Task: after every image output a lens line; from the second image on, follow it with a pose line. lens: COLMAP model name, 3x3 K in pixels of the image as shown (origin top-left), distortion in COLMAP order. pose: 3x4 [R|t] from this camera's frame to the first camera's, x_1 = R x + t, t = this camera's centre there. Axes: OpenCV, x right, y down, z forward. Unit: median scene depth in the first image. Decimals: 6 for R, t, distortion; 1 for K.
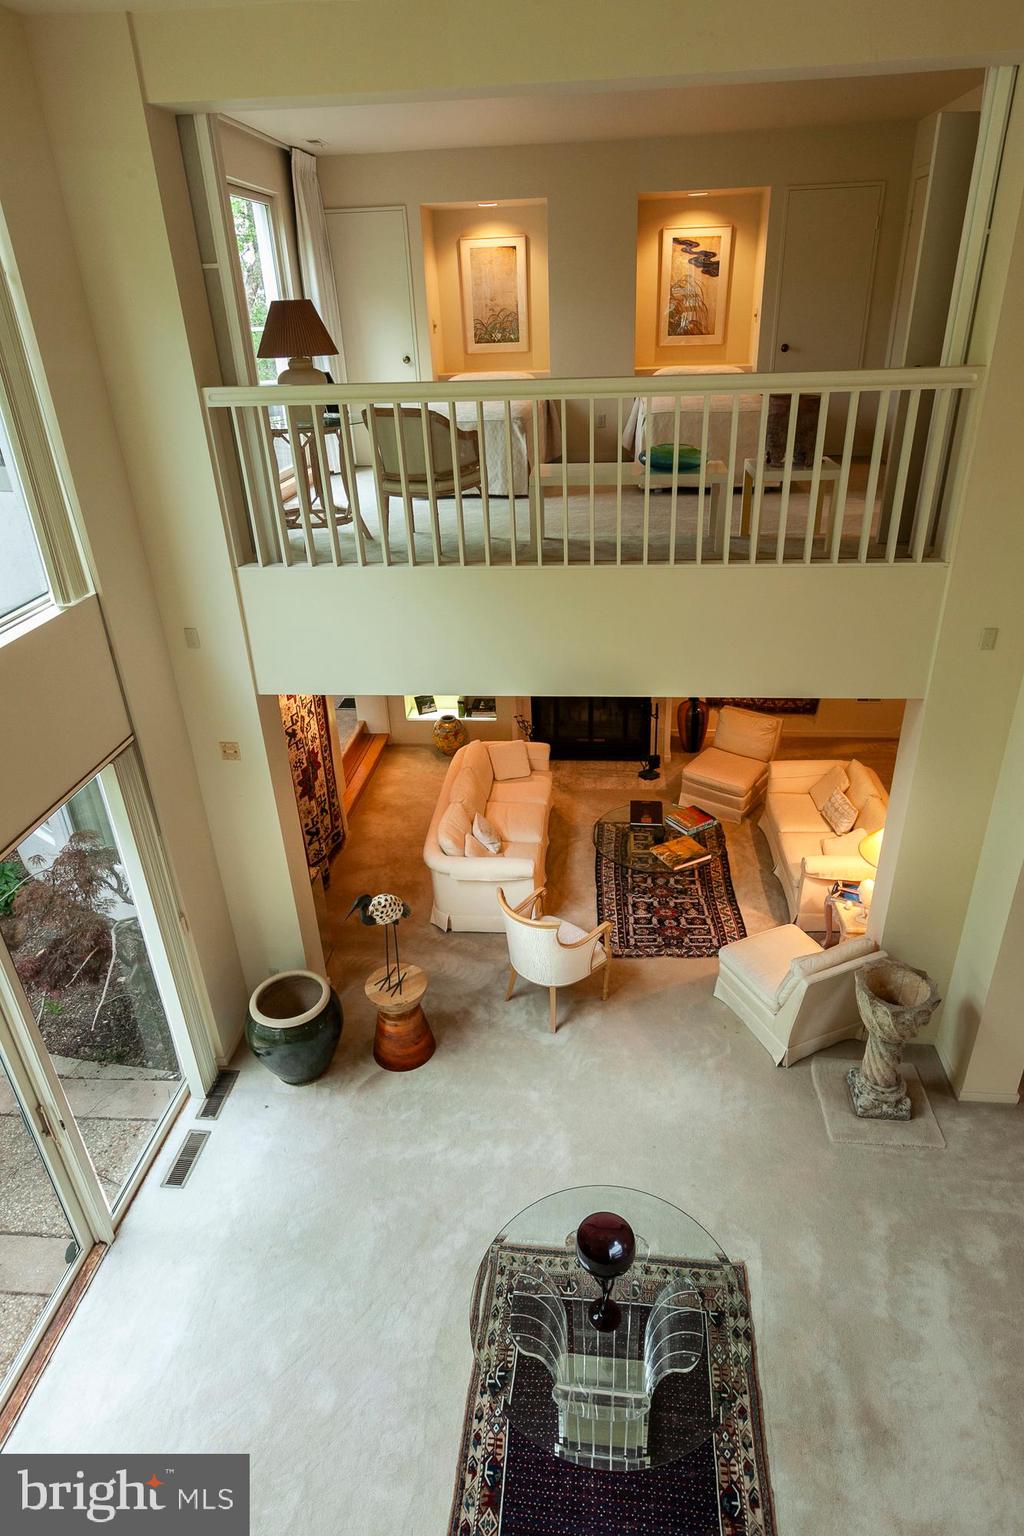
lens RADIAL K [[893.1, 0, 516.9], [0, 893.1, 771.0], [0, 0, 1]] dist [-0.004908, -0.004761]
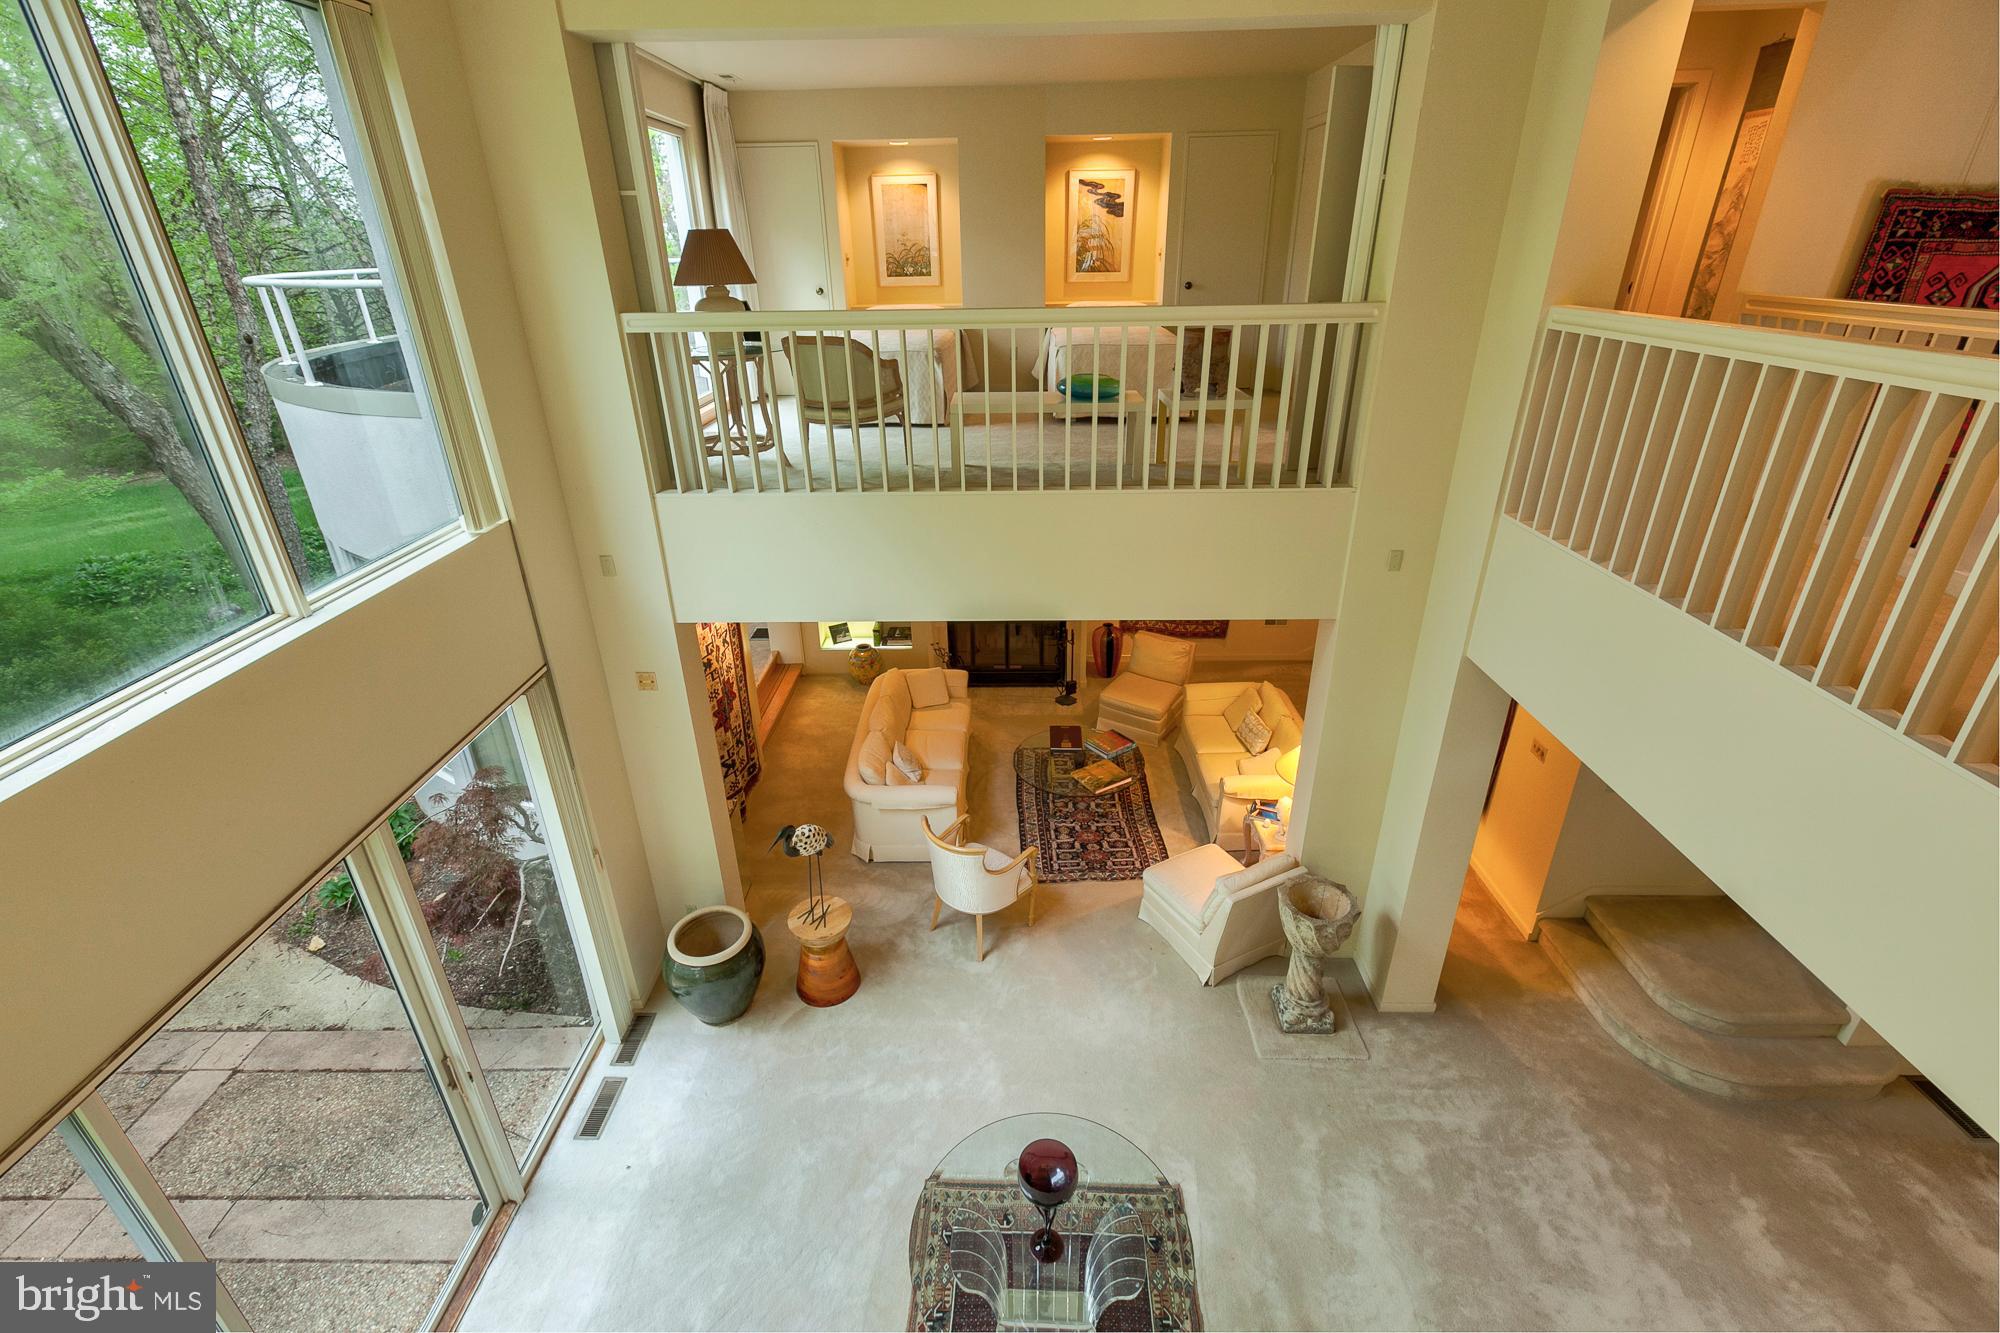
lens RADIAL K [[892.3, 0, 993.2], [0, 892.3, 666.3], [0, 0, 1]] dist [-0.011202, -0.000710]
pose [[0.997263, -0.015070, 0.072378, -0.013594], [0.017763, 0.999168, -0.036713, 0.003729], [-0.071765, 0.037898, 0.996701, 0.001427]]
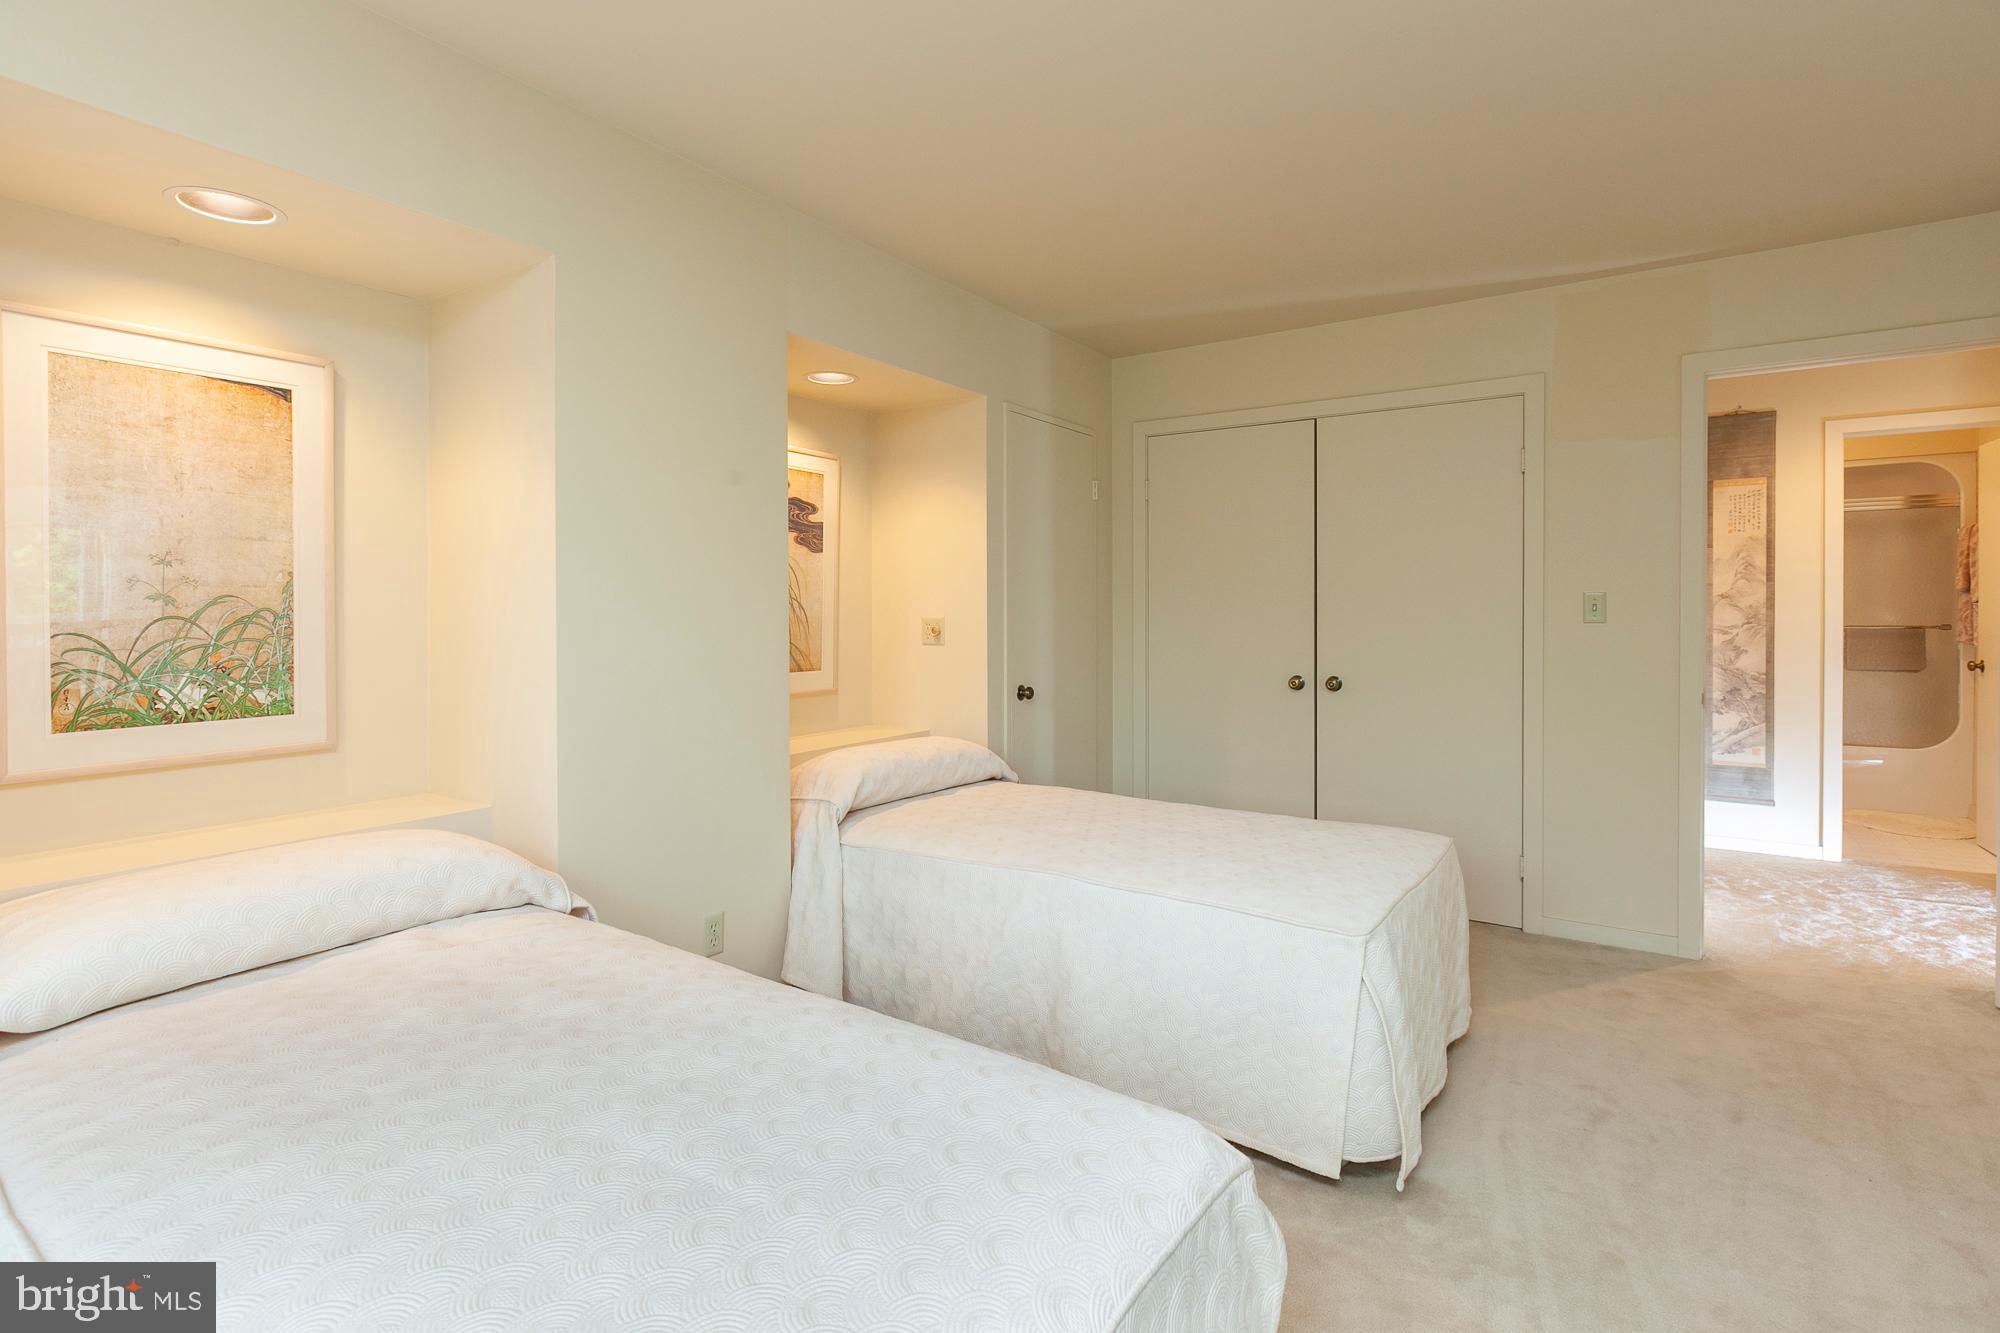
lens RADIAL K [[968.9, 0, 1047.0], [0, 968.9, 604.4], [0, 0, 1]] dist [-0.001200, -0.000218]
pose [[0.476005, 0.035854, 0.878711, -0.285295], [0.388294, 0.887936, -0.246573, -0.719977], [-0.789080, 0.458568, 0.408740, 1.416601]]
